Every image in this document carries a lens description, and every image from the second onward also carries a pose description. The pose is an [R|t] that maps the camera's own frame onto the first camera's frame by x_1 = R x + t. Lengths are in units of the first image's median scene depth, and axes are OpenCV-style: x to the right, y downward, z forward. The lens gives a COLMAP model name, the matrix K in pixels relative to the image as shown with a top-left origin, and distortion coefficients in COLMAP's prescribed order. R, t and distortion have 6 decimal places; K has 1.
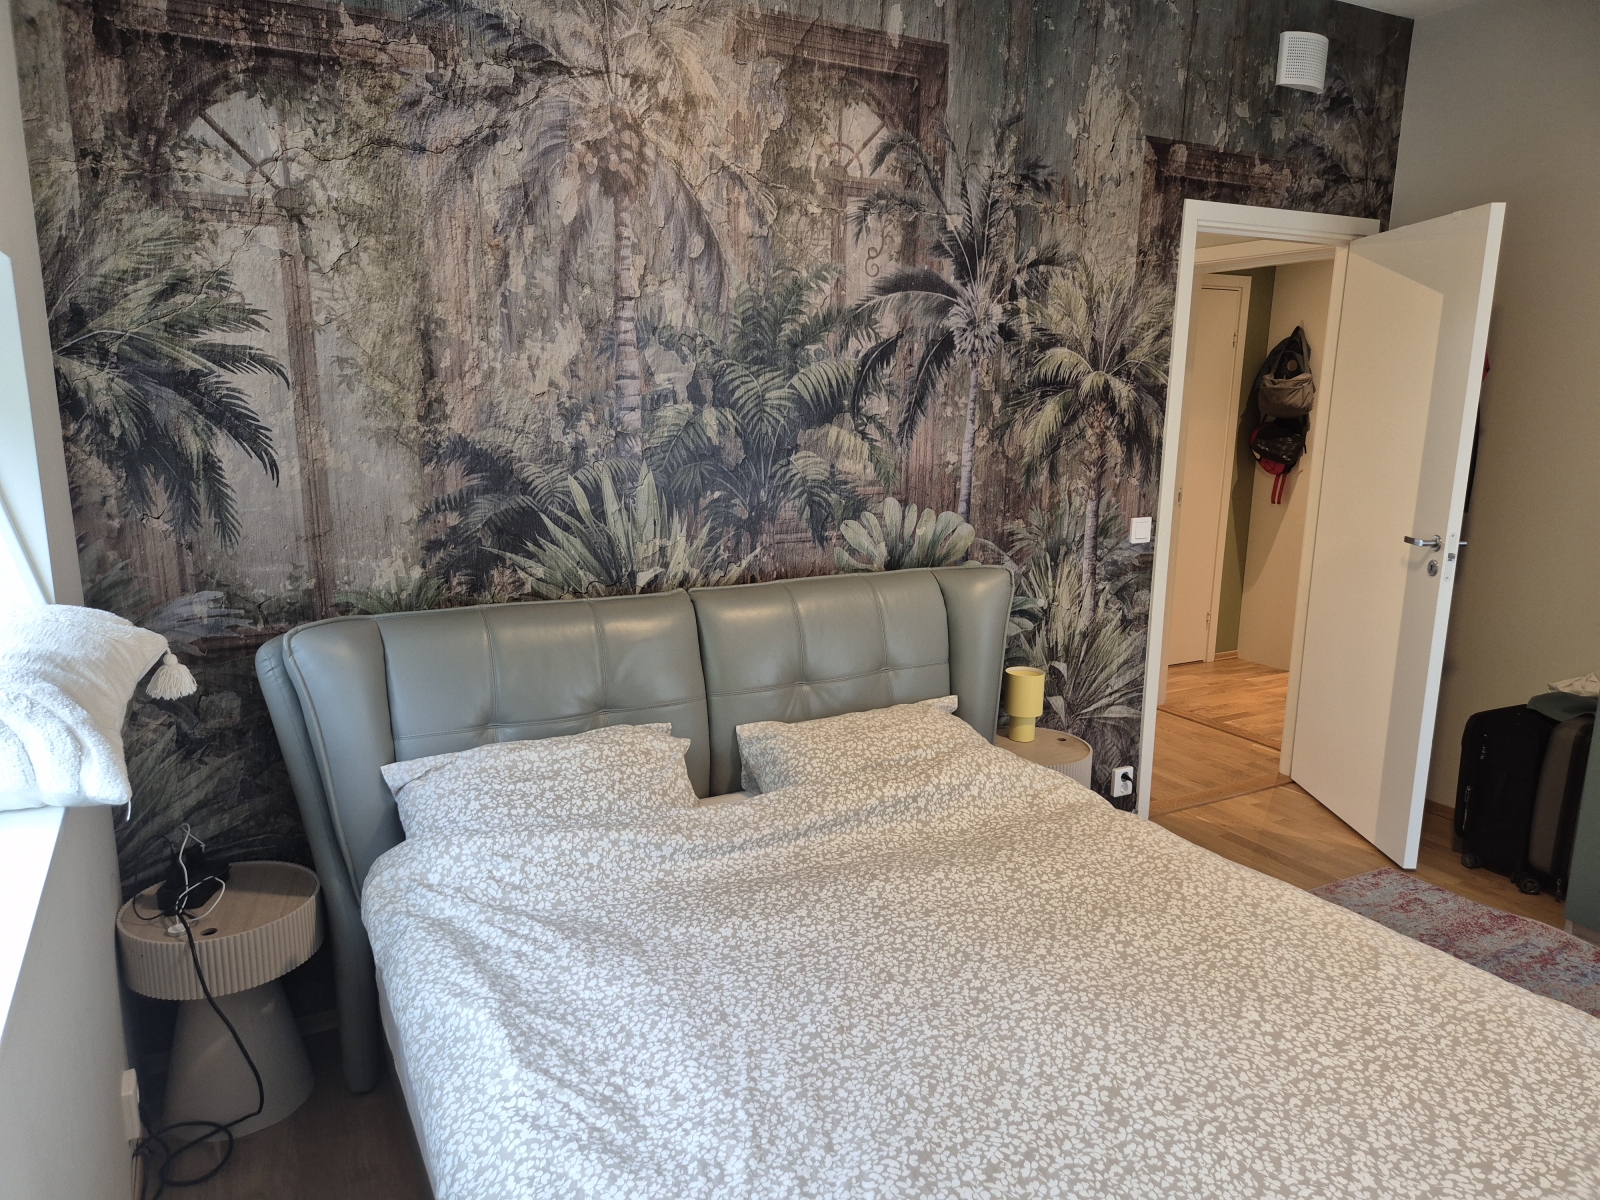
lens RADIAL K [[1084.6, 0, 796.4], [0, 1084.6, 614.8], [0, 0, 1]] dist [0.027320, -0.043775]
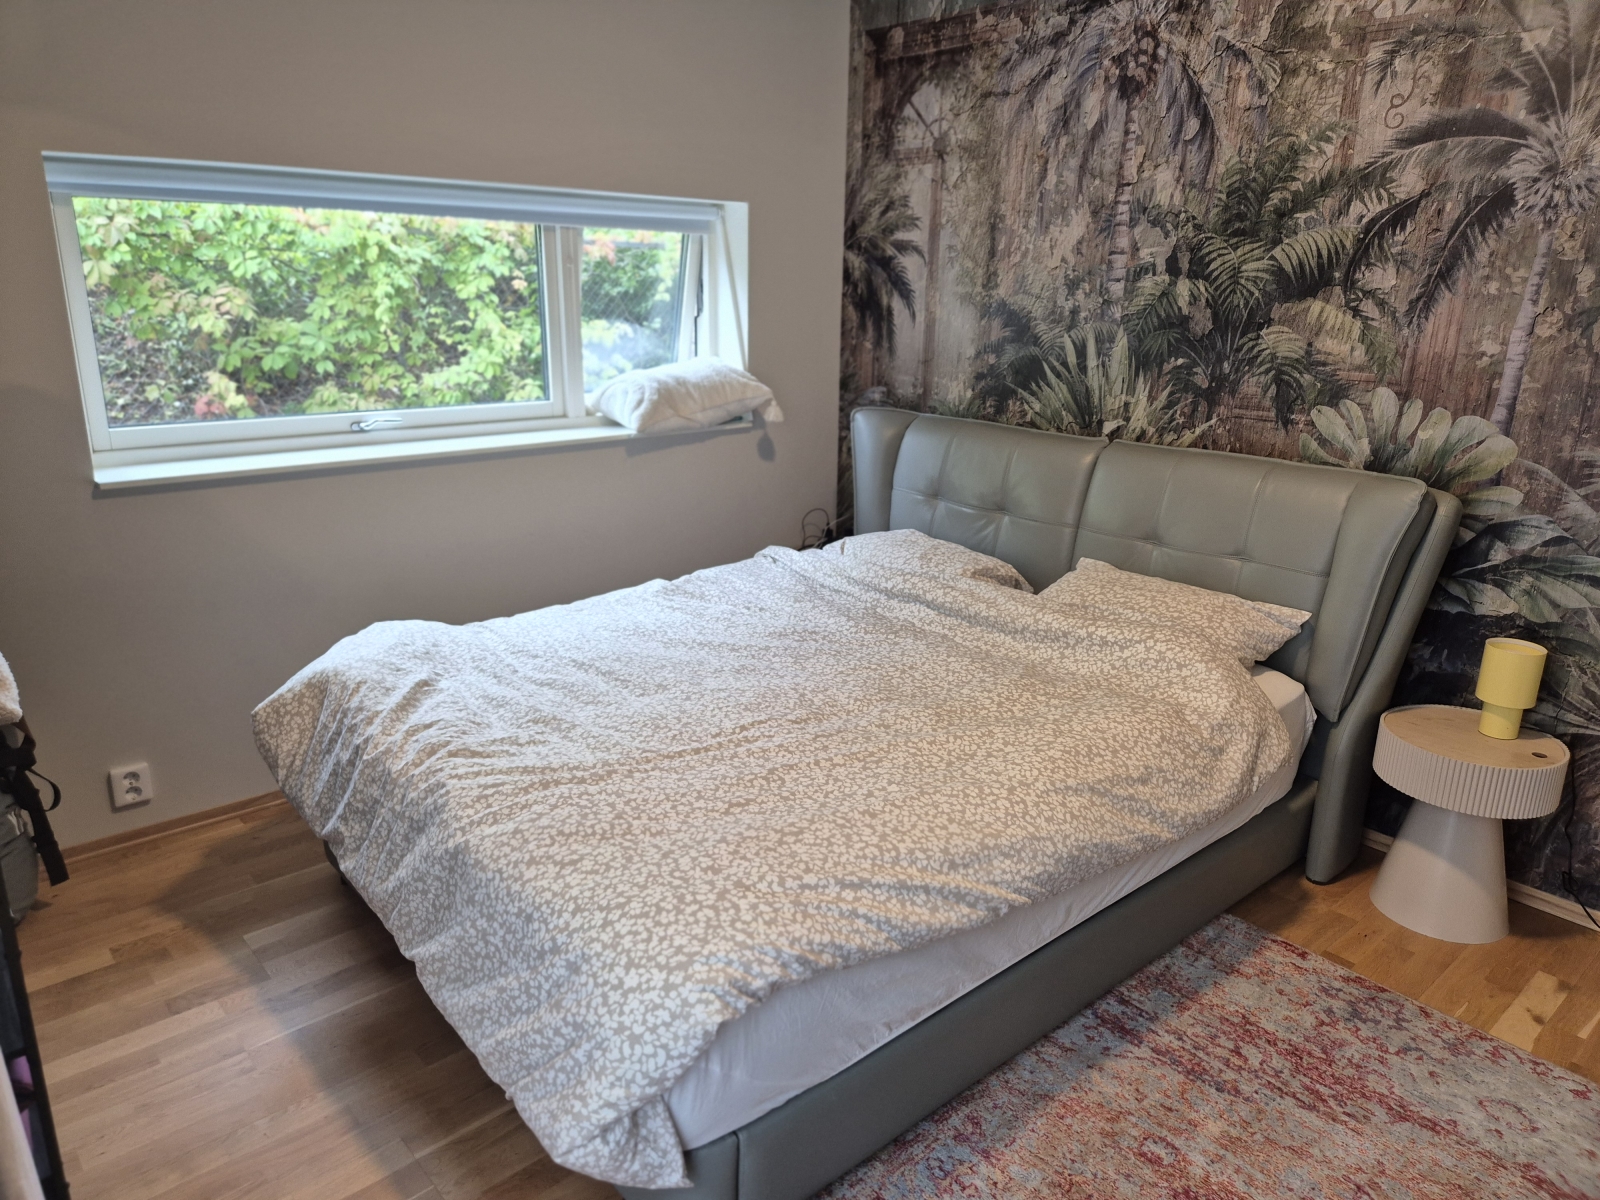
lens RADIAL K [[1084.6, 0, 786.8], [0, 1084.6, 598.8], [0, 0, 1]] dist [0.027320, -0.043775]
pose [[0.199917, 0.264610, -0.943406, 0.998789], [-0.215186, 0.951193, 0.221194, -0.044101], [0.955891, 0.158788, 0.247100, 0.420043]]
